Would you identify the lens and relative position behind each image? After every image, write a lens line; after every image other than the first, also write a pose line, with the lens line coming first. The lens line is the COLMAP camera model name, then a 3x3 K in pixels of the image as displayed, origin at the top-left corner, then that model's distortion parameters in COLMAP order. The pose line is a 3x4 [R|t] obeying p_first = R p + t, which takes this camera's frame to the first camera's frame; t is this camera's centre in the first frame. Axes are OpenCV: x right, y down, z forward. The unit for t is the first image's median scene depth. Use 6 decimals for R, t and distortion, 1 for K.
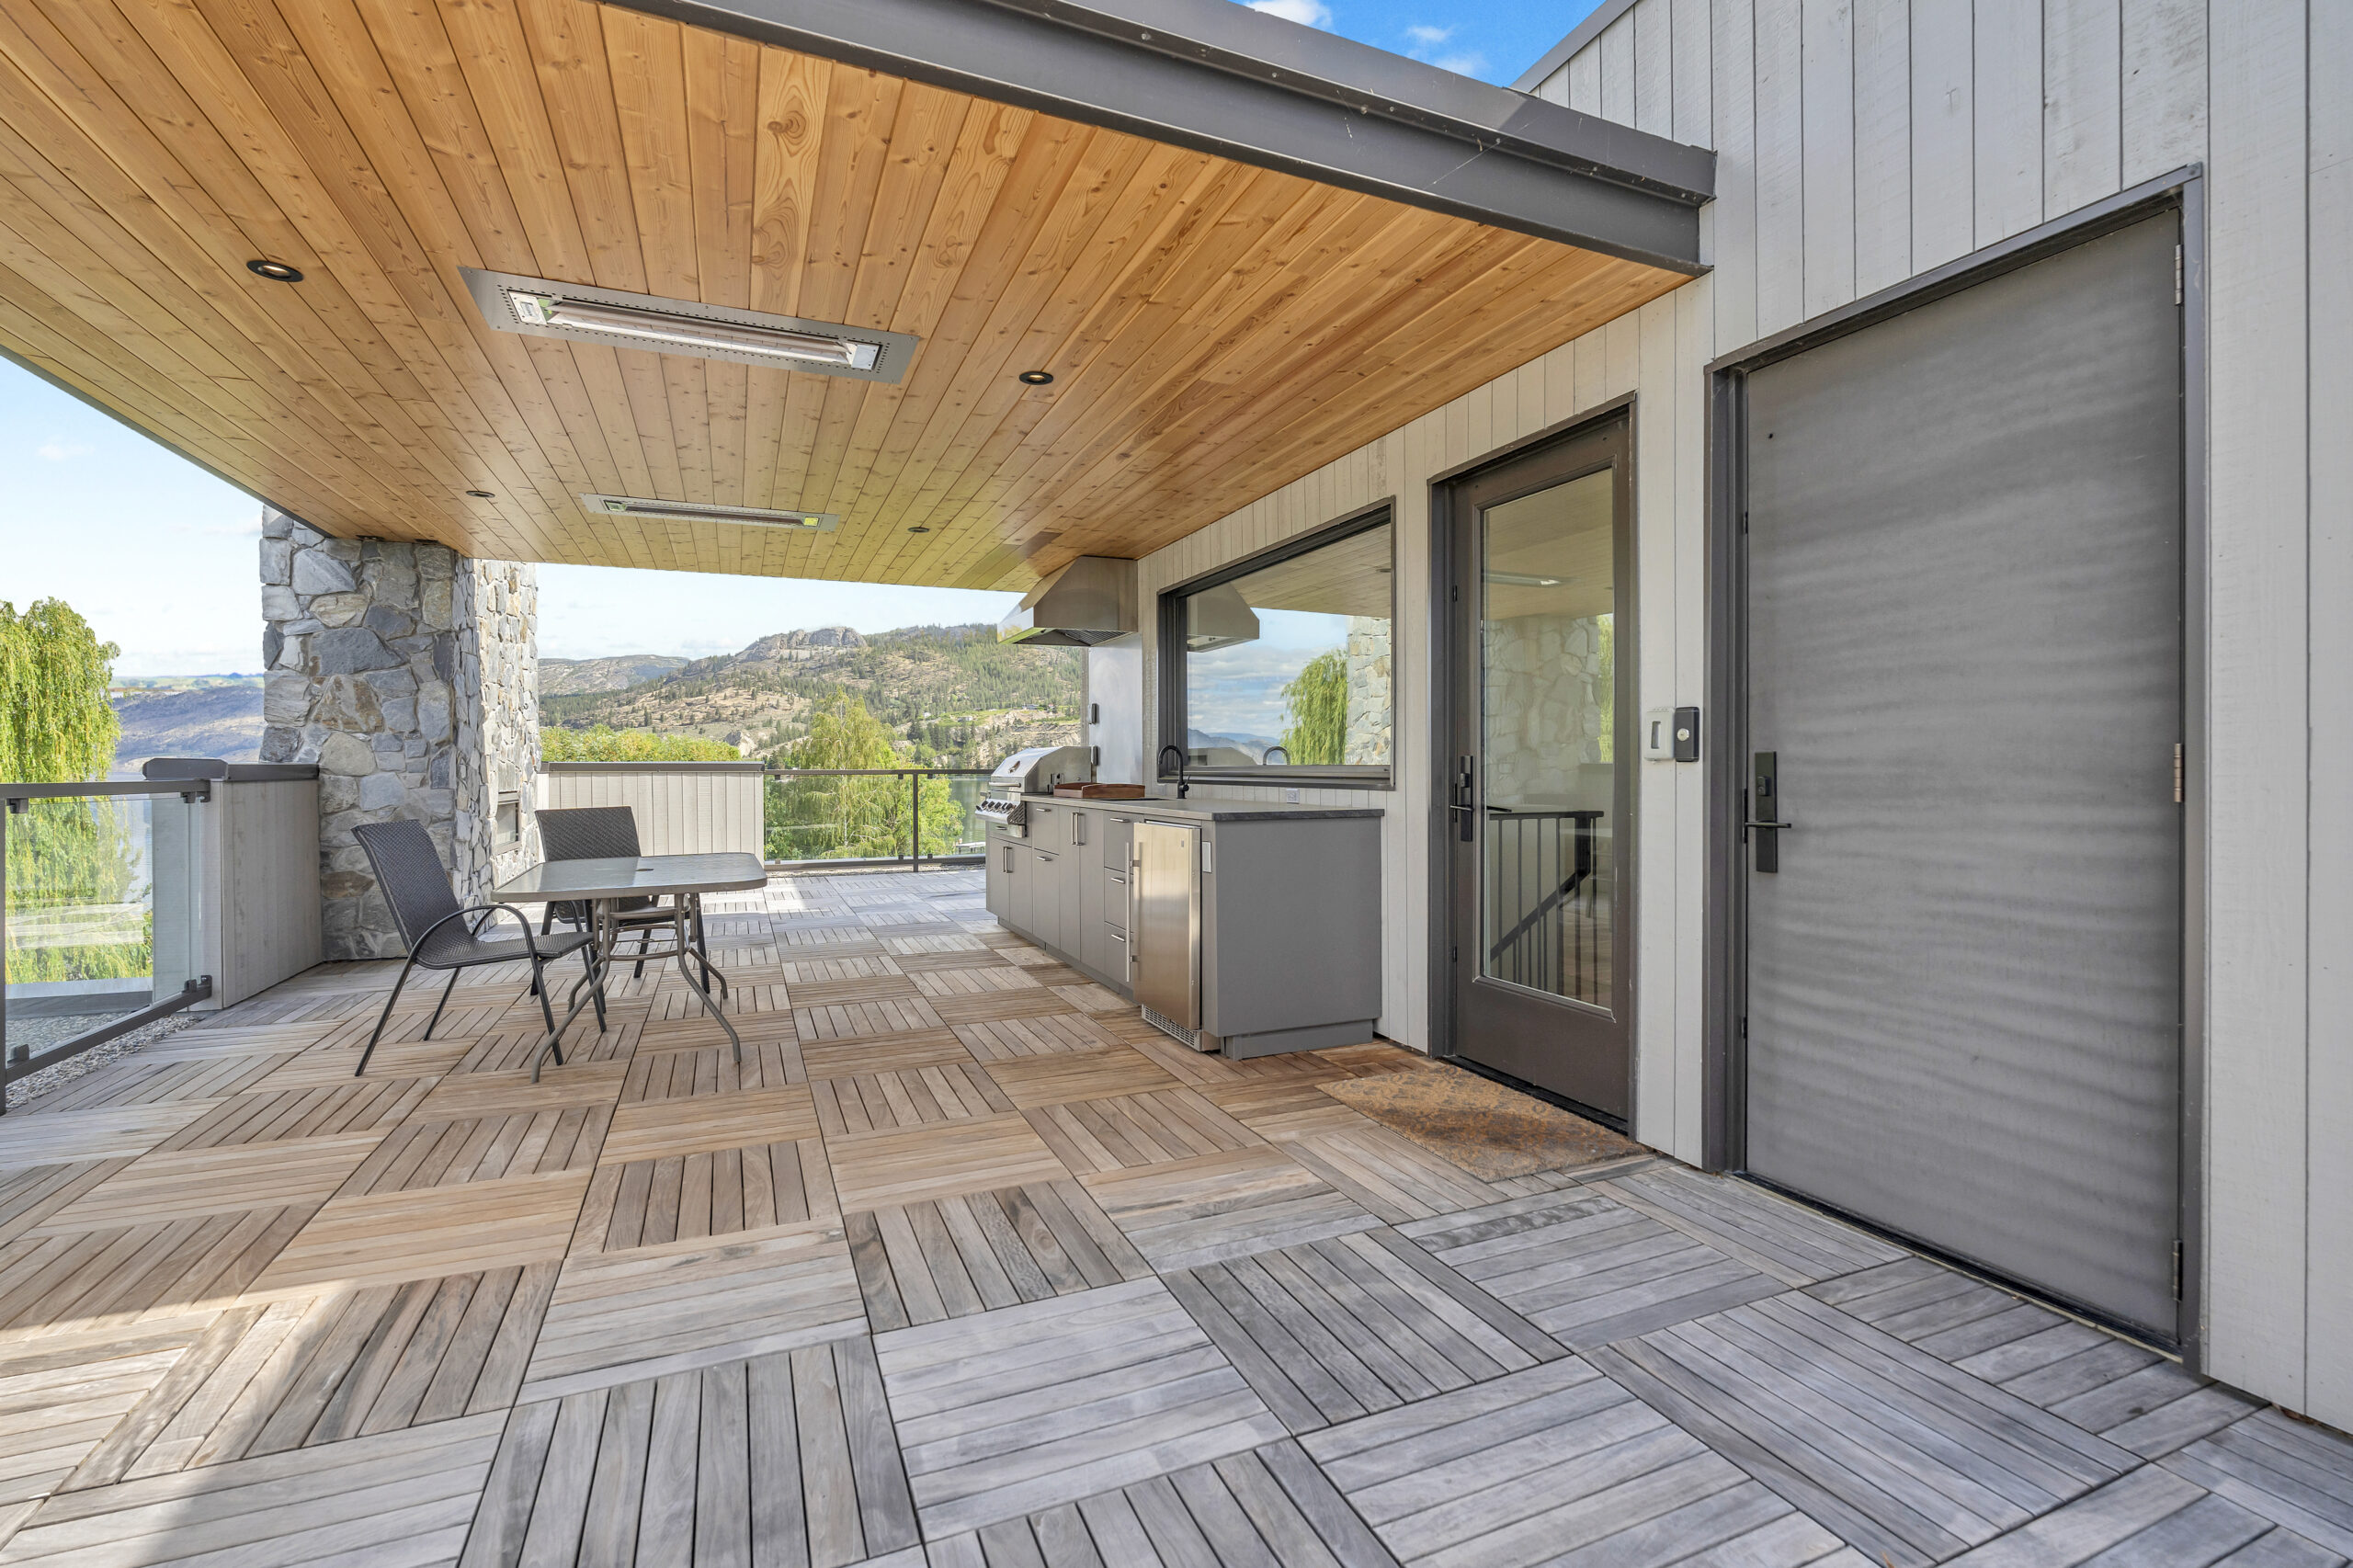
lens RADIAL K [[1049.4, 0, 1178.0], [0, 1049.4, 771.0], [0, 0, 1]] dist [-0.003308, -0.000553]
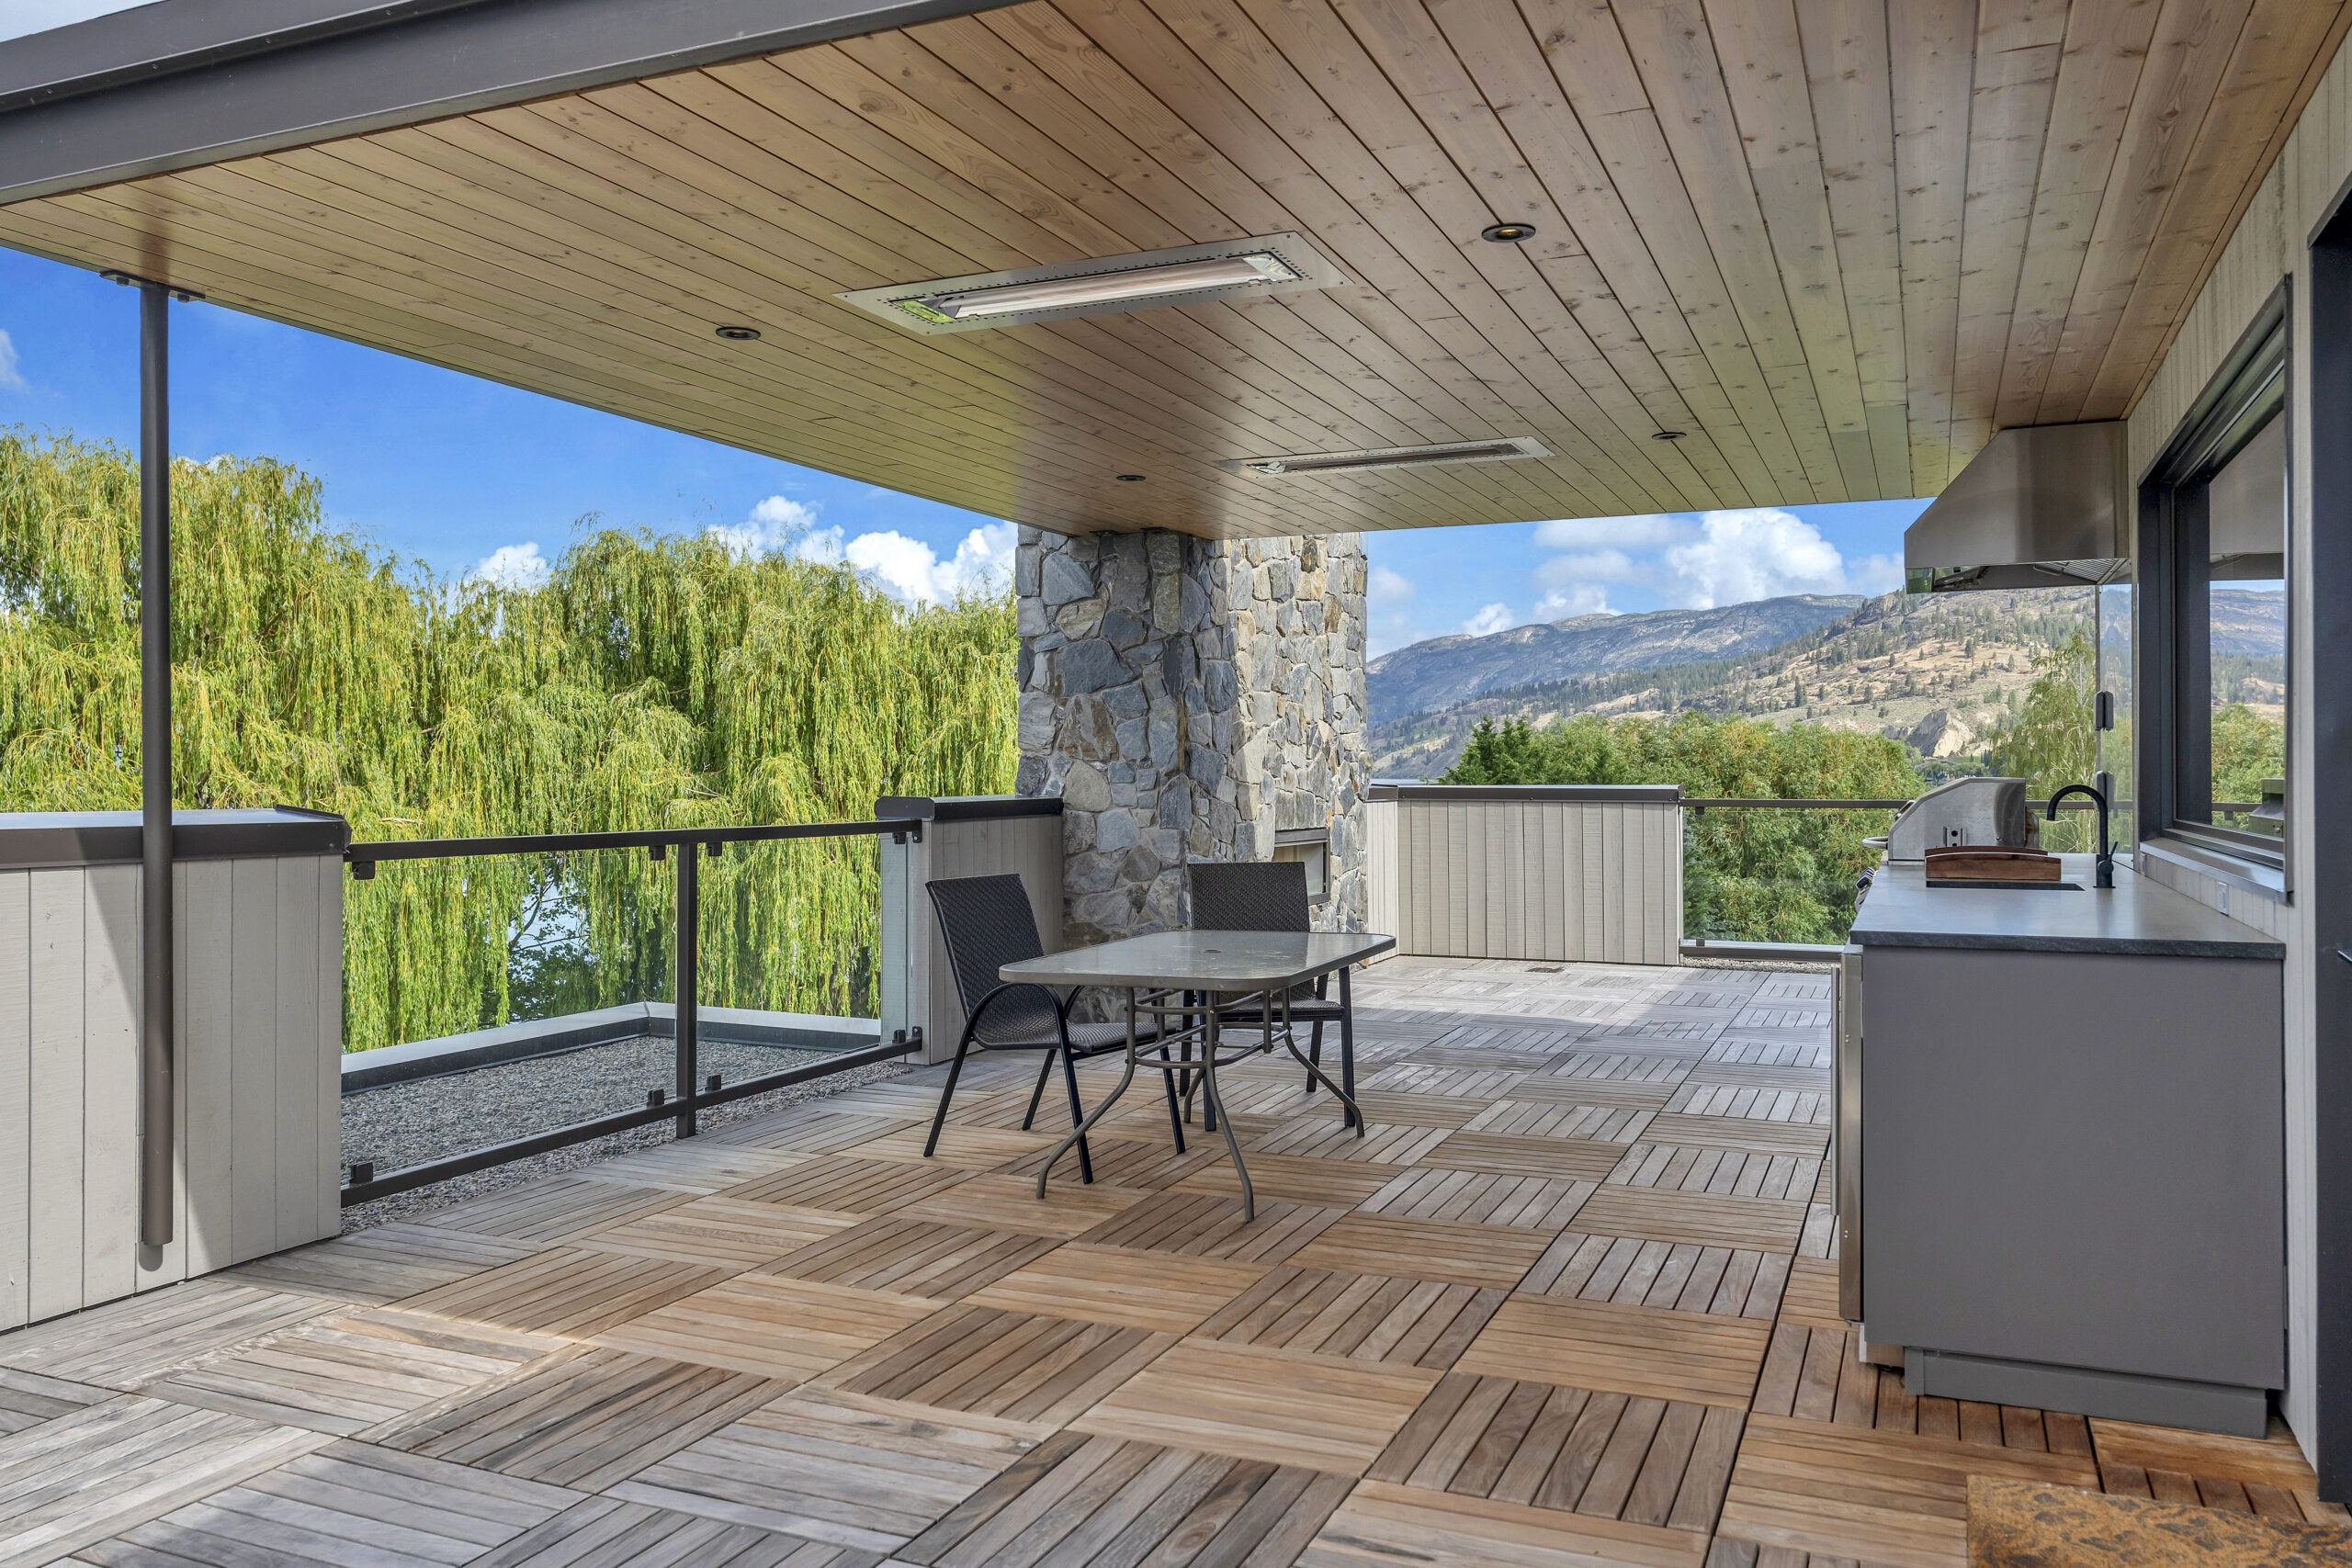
lens RADIAL K [[1730.8, 0, 1182.7], [0, 1730.8, 762.2], [0, 0, 1]] dist [-0.002282, 0.002875]
pose [[0.688471, -0.002418, -0.725260, 0.294105], [-0.003901, 0.999968, -0.007037, -0.026499], [0.725253, 0.007674, 0.688440, 0.079489]]
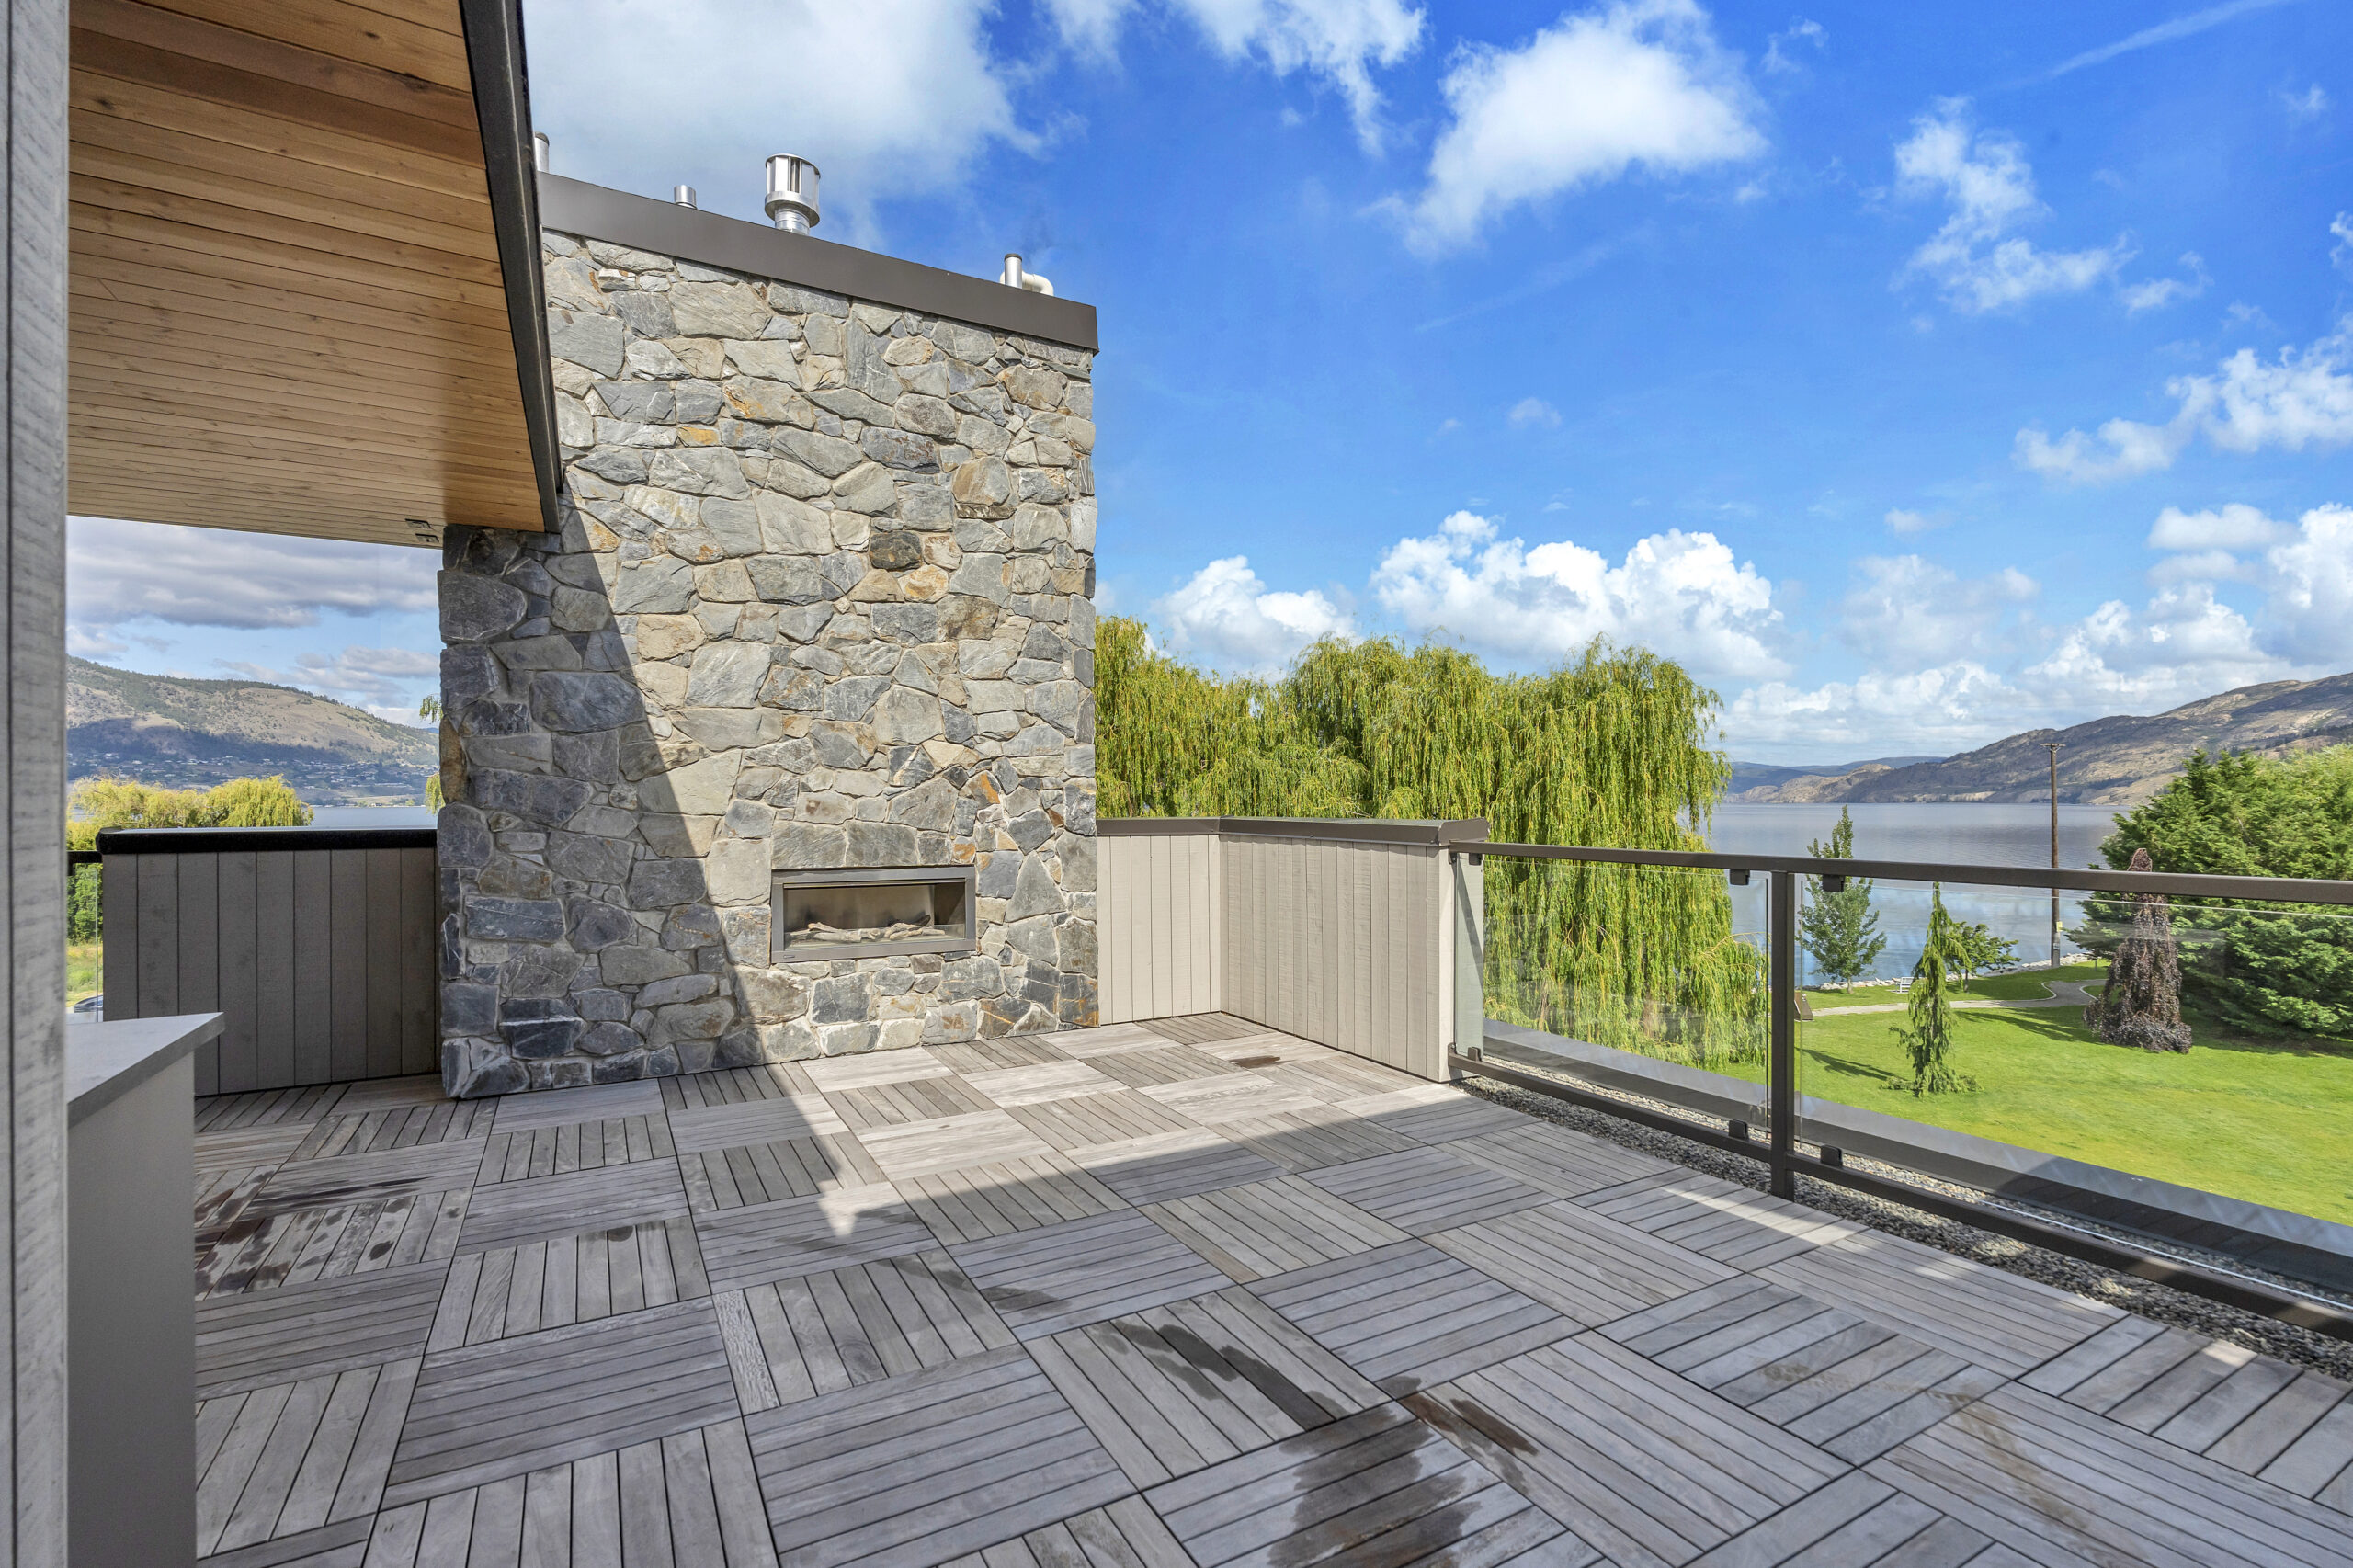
lens RADIAL K [[1056.5, 0, 1174.2], [0, 1056.5, 803.4], [0, 0, 1]] dist [-0.004583, -0.000119]
pose [[0.106154, 0.005547, -0.994334, 0.065266], [-0.004855, 0.999975, 0.005060, -0.033047], [0.994338, 0.004290, 0.106178, 1.470678]]
